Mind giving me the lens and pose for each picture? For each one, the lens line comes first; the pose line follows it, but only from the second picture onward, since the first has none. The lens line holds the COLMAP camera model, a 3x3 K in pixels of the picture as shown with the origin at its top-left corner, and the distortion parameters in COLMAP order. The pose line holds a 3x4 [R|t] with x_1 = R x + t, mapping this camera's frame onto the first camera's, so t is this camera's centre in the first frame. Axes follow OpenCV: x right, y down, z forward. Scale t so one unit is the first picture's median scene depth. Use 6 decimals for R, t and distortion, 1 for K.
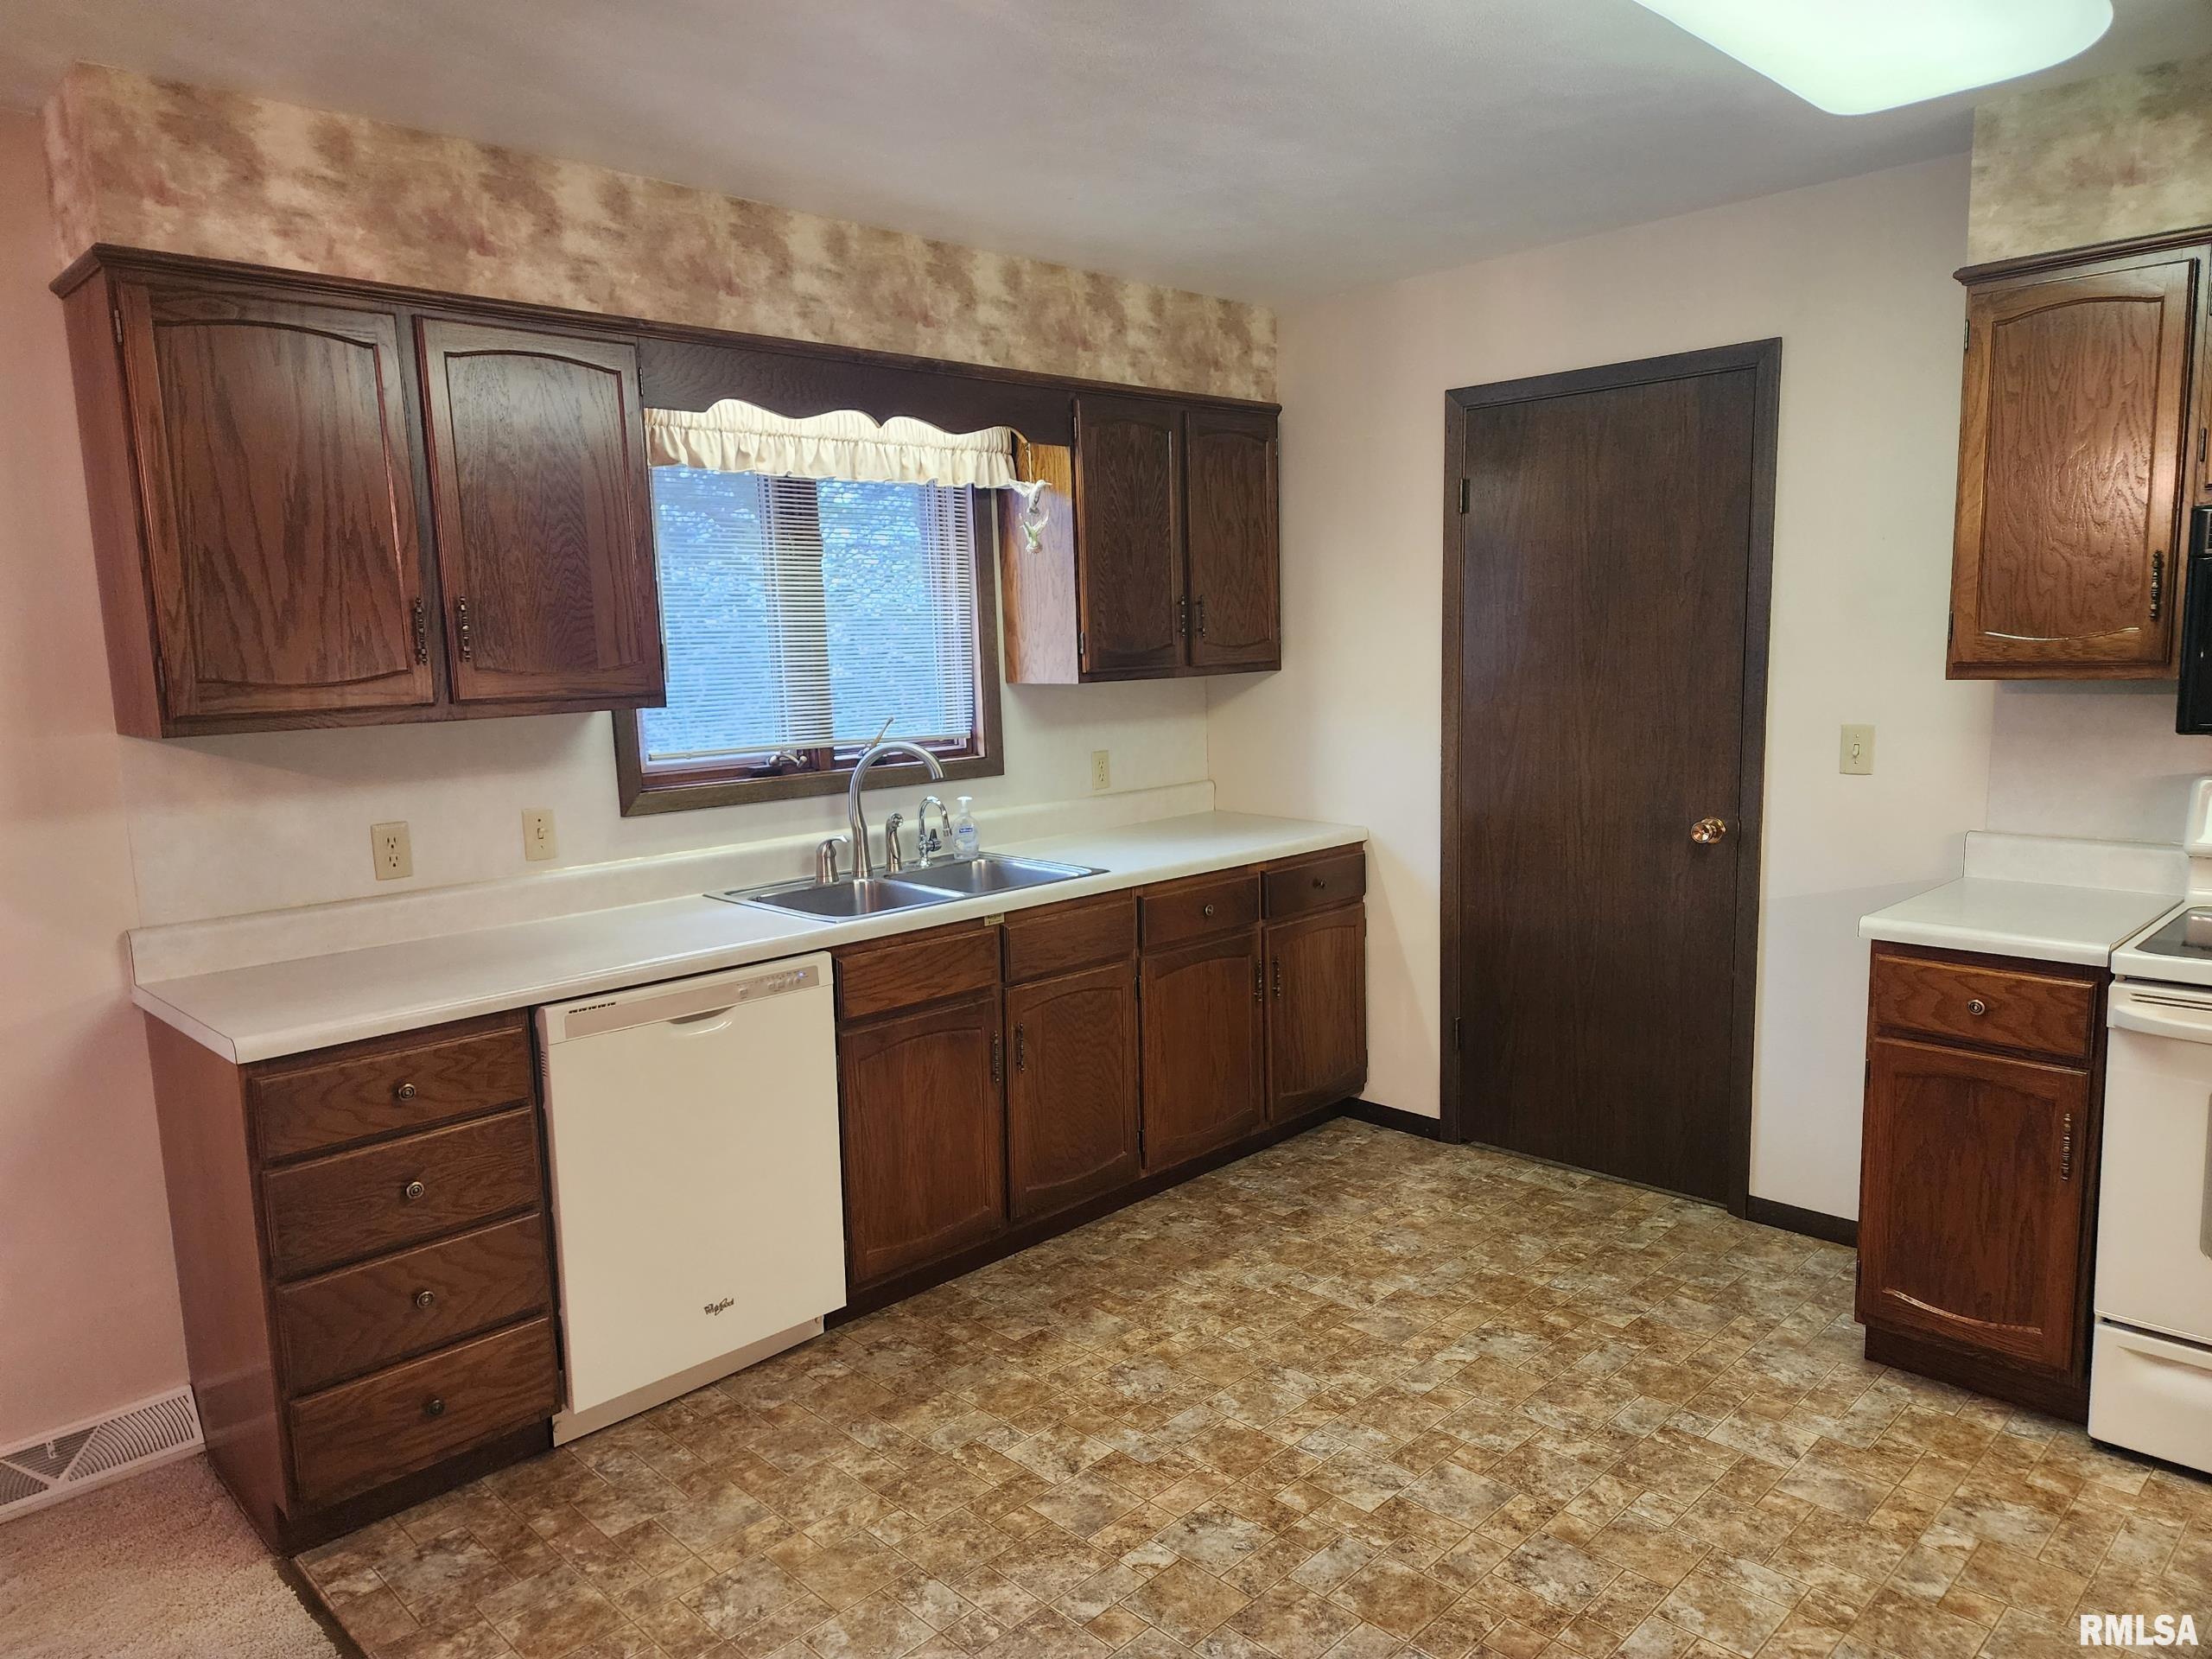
lens RADIAL K [[1481.4, 0, 1111.2], [0, 1481.4, 835.3], [0, 0, 1]] dist [0.032246, -0.013249]
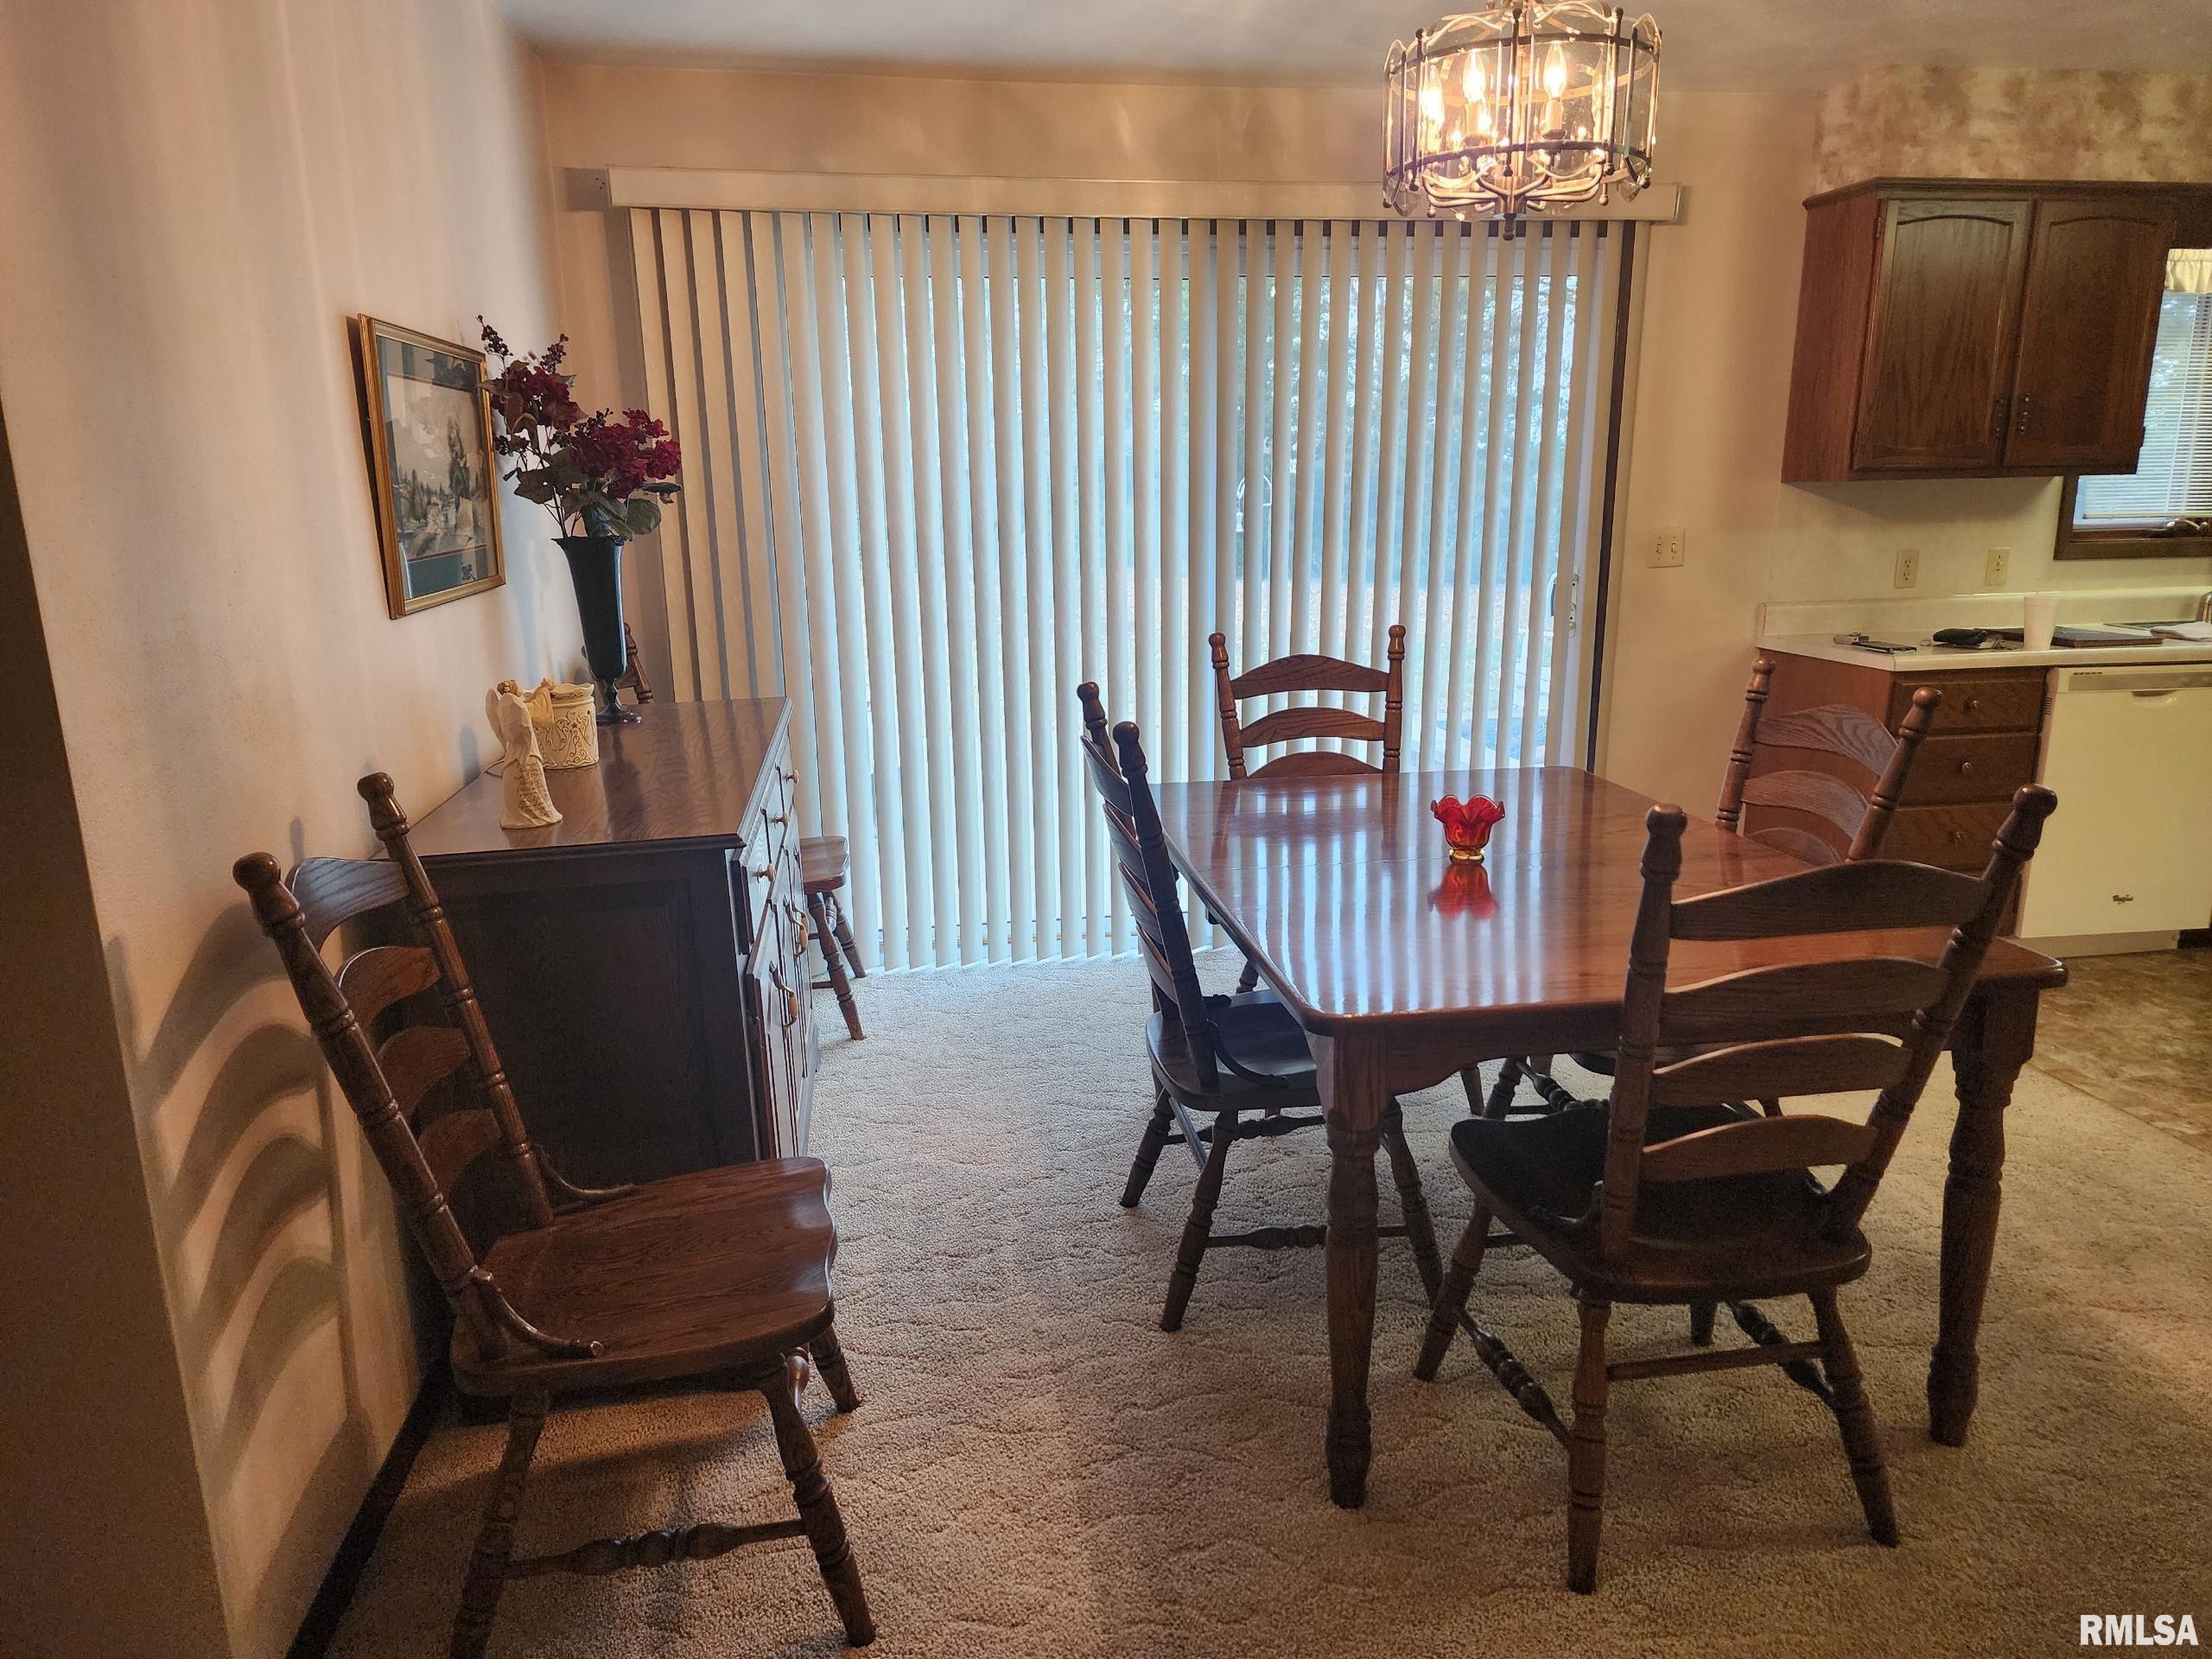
lens RADIAL K [[1377.5, 0, 1101.9], [0, 1377.5, 821.5], [0, 0, 1]] dist [-0.000737, 0.001109]
pose [[0.810786, 0.150124, -0.565764, -0.323002], [-0.090540, 0.987084, 0.132169, 0.157393], [0.578298, -0.055936, 0.813905, -0.647390]]
